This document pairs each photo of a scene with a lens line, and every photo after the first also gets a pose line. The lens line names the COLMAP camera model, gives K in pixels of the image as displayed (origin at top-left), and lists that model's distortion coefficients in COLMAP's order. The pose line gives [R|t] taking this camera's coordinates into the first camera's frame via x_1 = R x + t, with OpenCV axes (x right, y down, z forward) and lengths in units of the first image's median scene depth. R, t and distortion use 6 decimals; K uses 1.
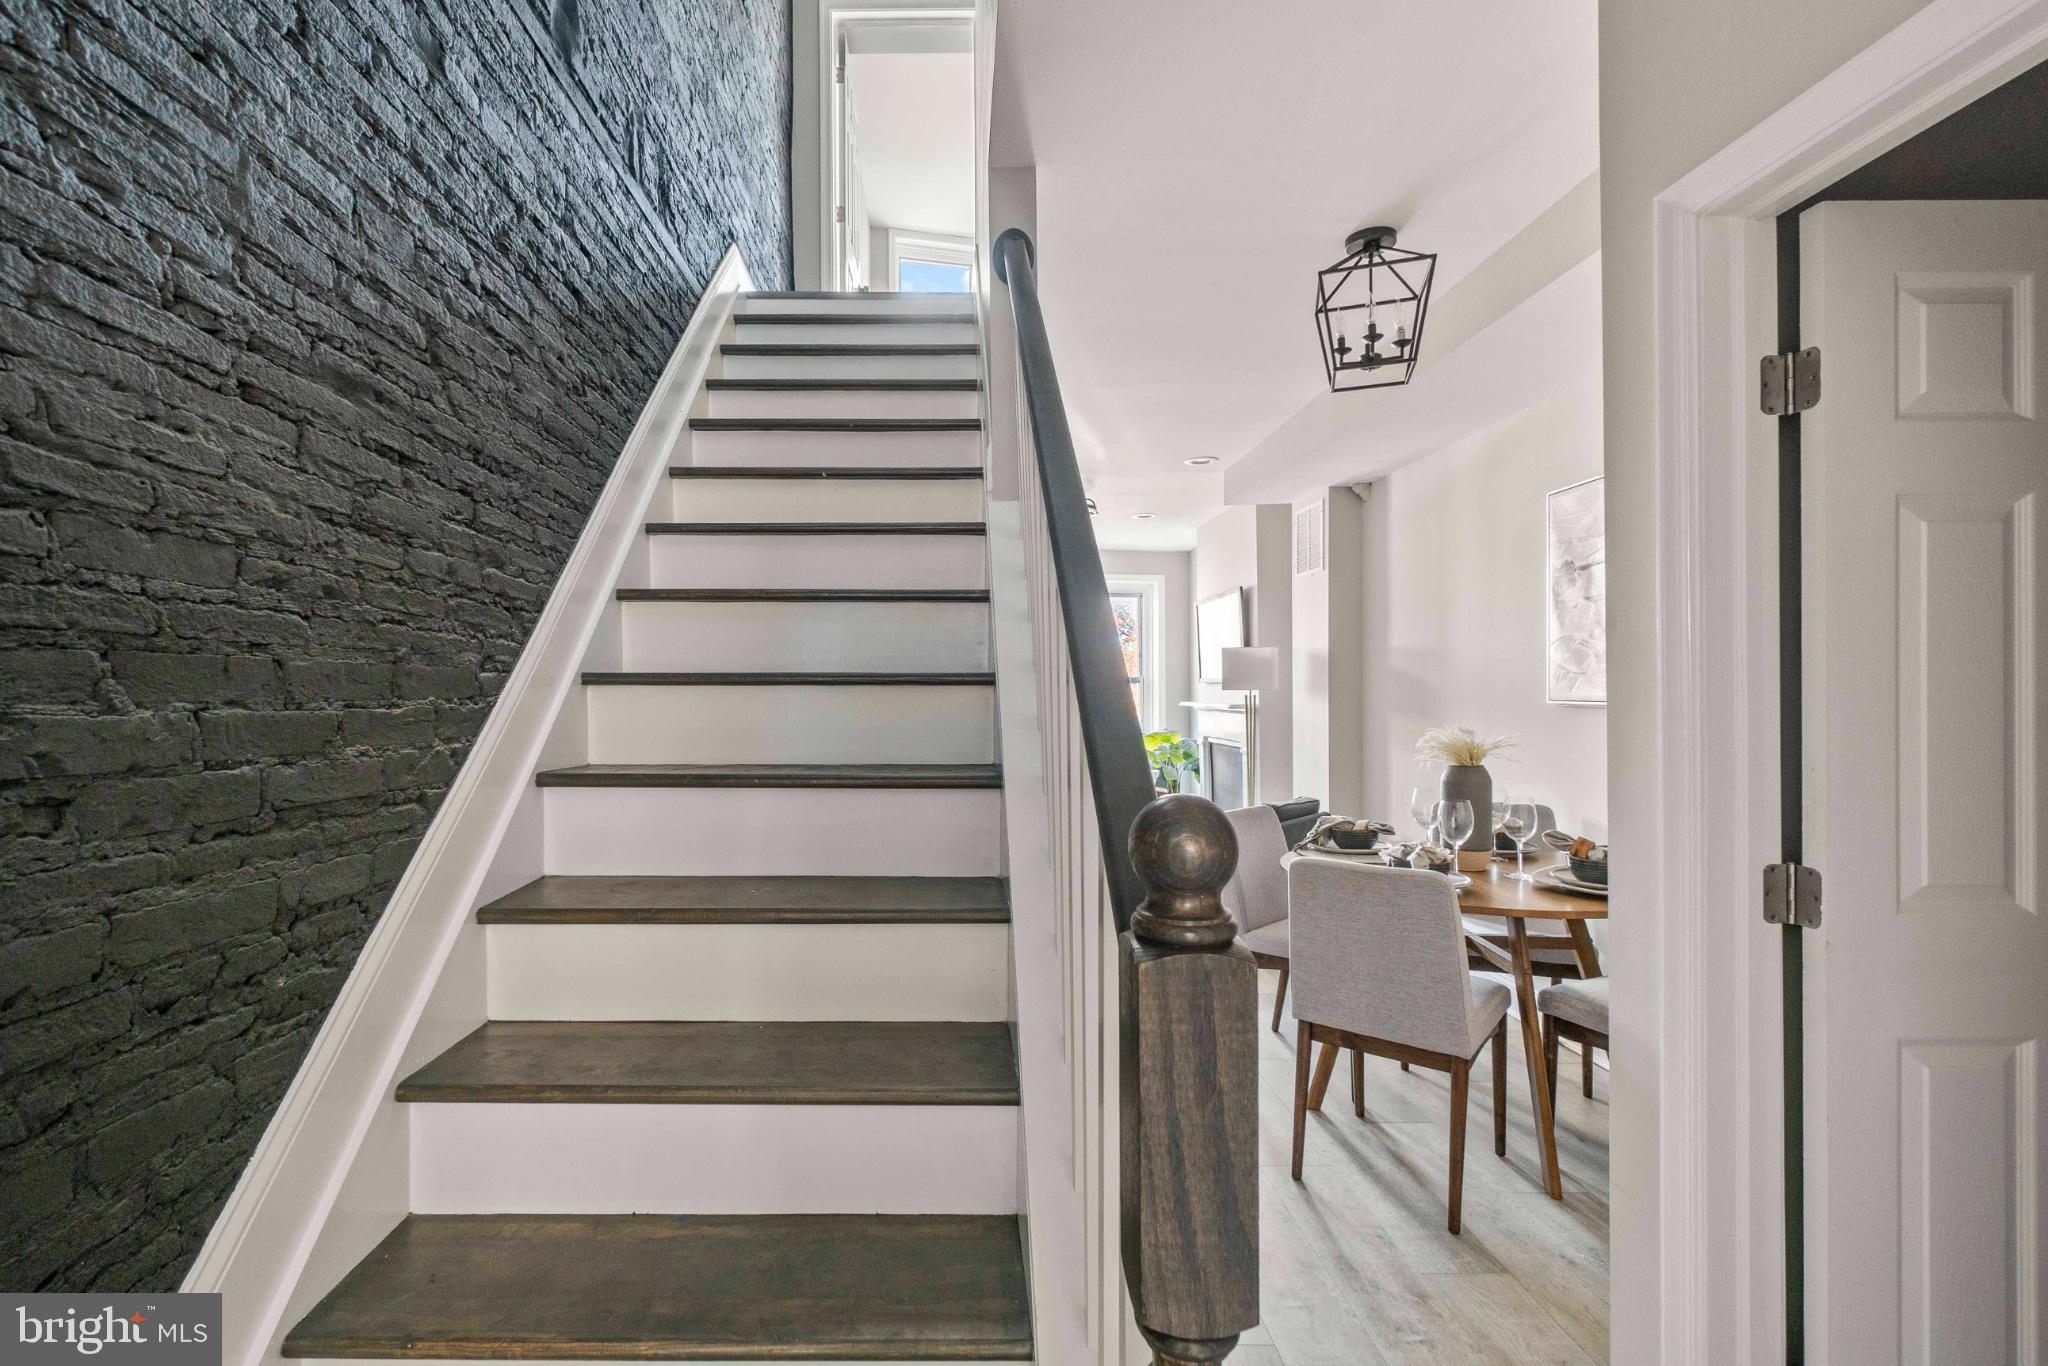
lens RADIAL K [[891.4, 0, 950.3], [0, 891.4, 698.4], [0, 0, 1]] dist [-0.011850, -0.000010]
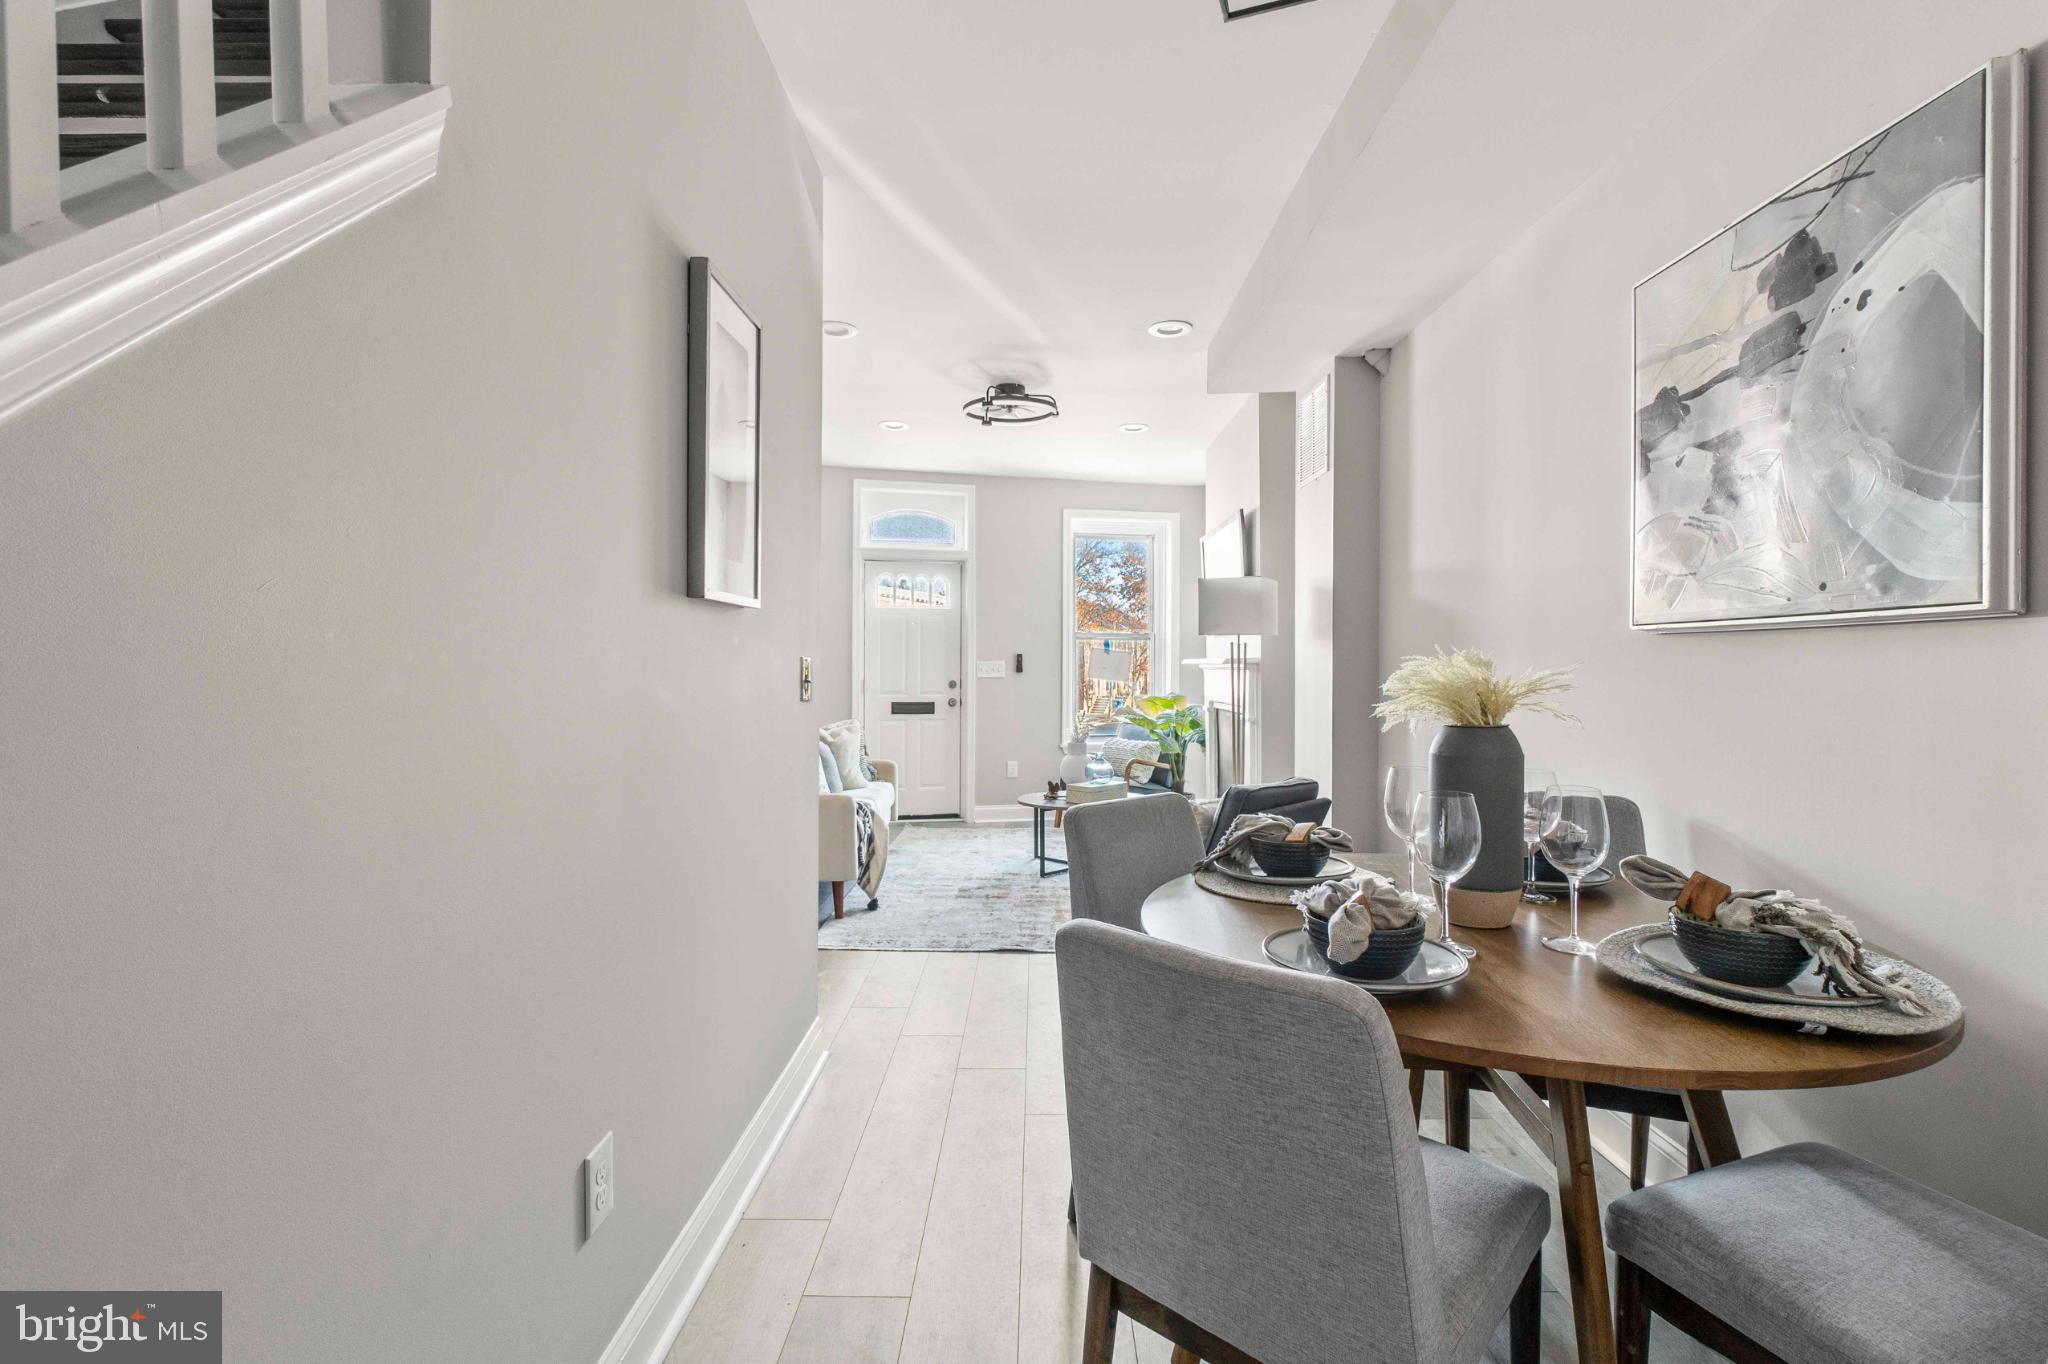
lens RADIAL K [[898.0, 0, 1035.7], [0, 898.0, 675.0], [0, 0, 1]] dist [-0.004298, -0.000200]
pose [[0.999937, 0.007186, 0.008665, 0.314650], [-0.007214, 0.999969, 0.003170, 0.045867], [-0.008642, -0.003232, 0.999957, 0.469104]]
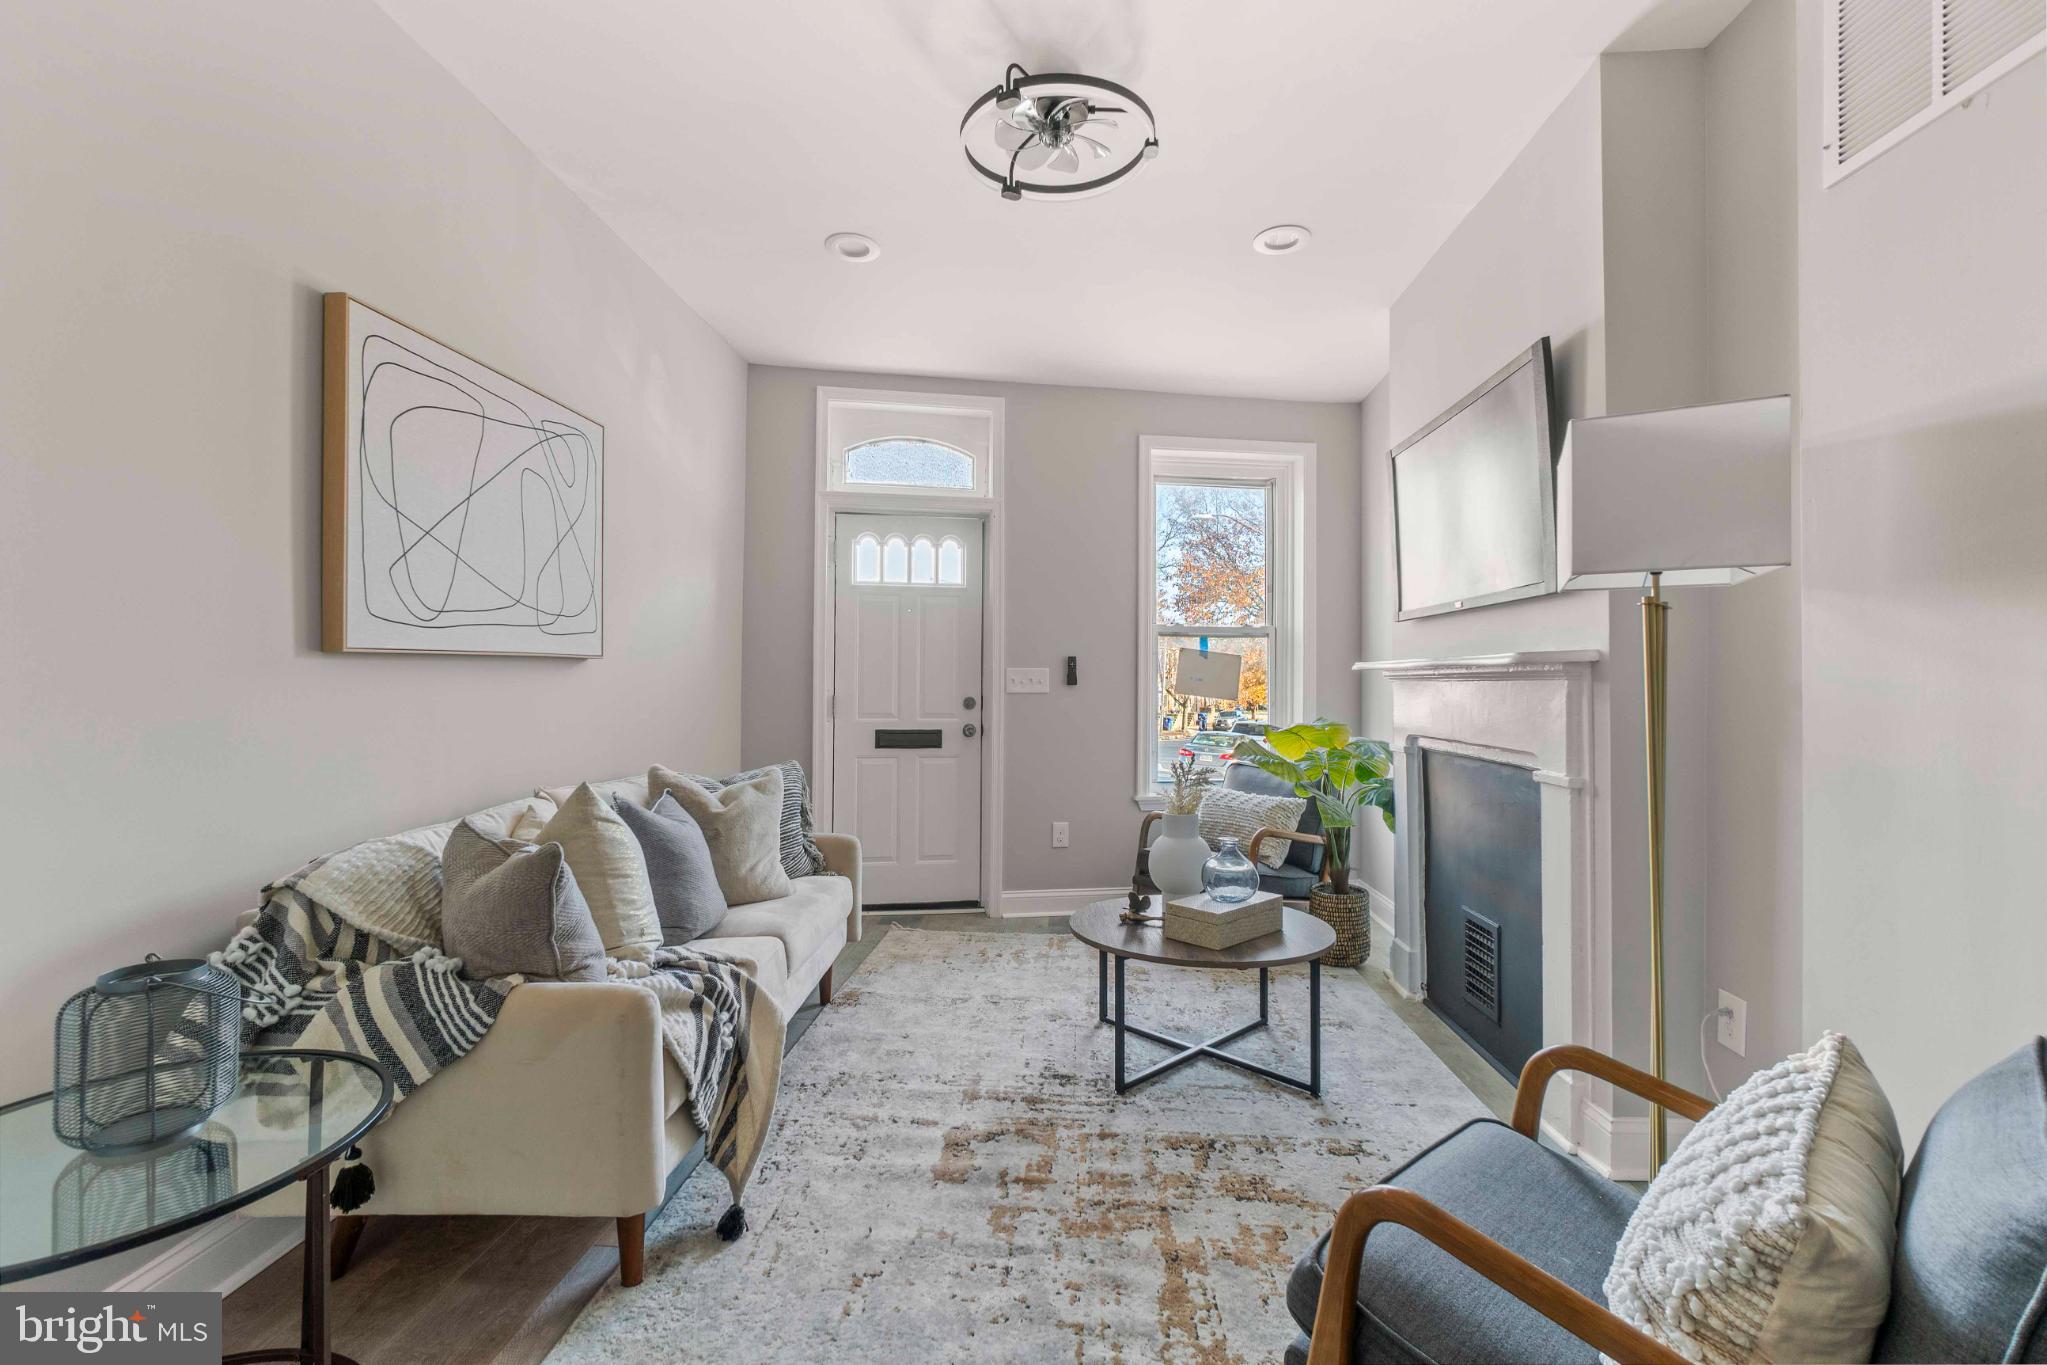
lens RADIAL K [[891.0, 0, 1024.4], [0, 891.0, 678.1], [0, 0, 1]] dist [-0.011850, -0.000010]
pose [[0.998241, 0.009198, -0.058575, 0.299126], [-0.009872, 0.999888, -0.011232, 0.053677], [0.058465, 0.011791, 0.998220, 1.406165]]
